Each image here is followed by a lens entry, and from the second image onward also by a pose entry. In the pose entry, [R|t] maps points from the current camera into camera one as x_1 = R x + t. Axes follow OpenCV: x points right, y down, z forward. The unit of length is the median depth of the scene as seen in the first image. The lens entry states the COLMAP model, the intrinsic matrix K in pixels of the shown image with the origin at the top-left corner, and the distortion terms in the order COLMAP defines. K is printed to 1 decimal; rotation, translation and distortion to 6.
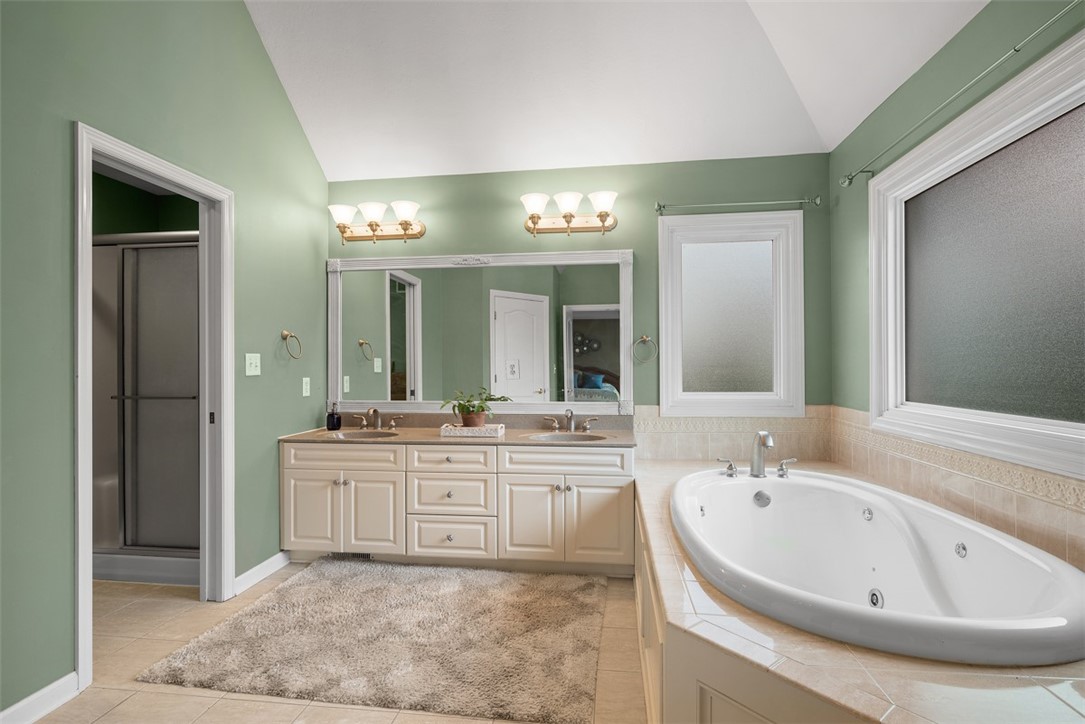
lens RADIAL K [[523.8, 0, 542.5], [0, 523.8, 362.0], [0, 0, 1]] dist [-0.000696, -0.000039]
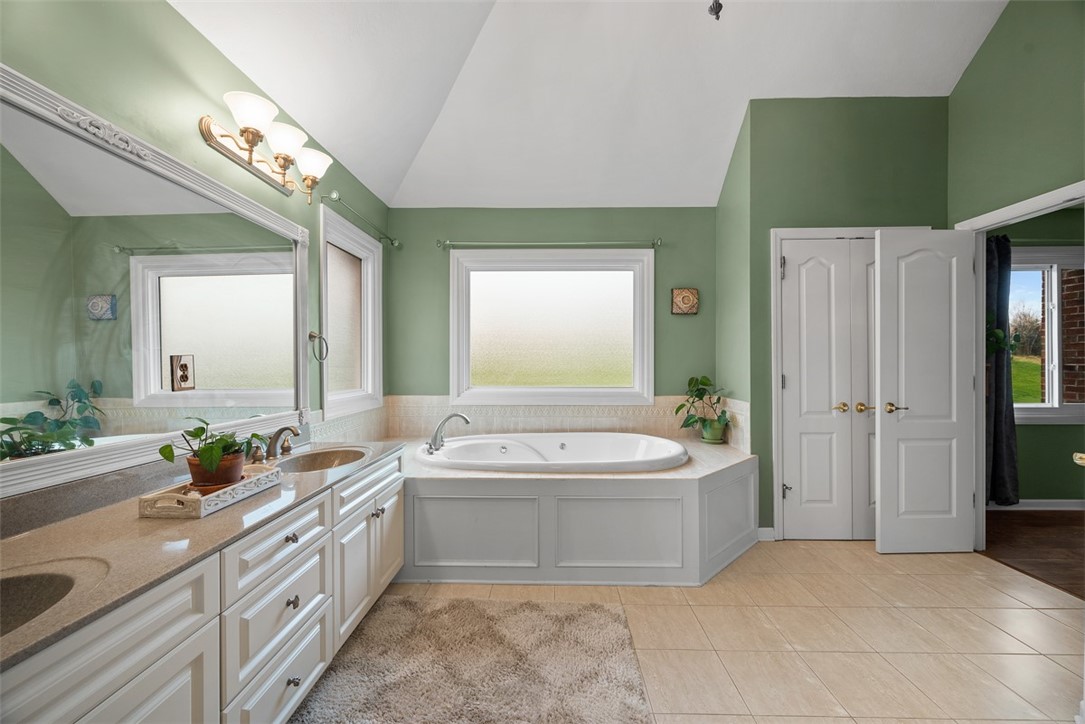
lens RADIAL K [[431.7, 0, 544.6], [0, 431.7, 367.1], [0, 0, 1]] dist [0.001813, 0.000432]
pose [[-0.103478, -0.004275, 0.994623, -0.681236], [-0.001421, 0.999990, 0.004150, 0.005251], [-0.994631, -0.000984, -0.103484, 0.821583]]
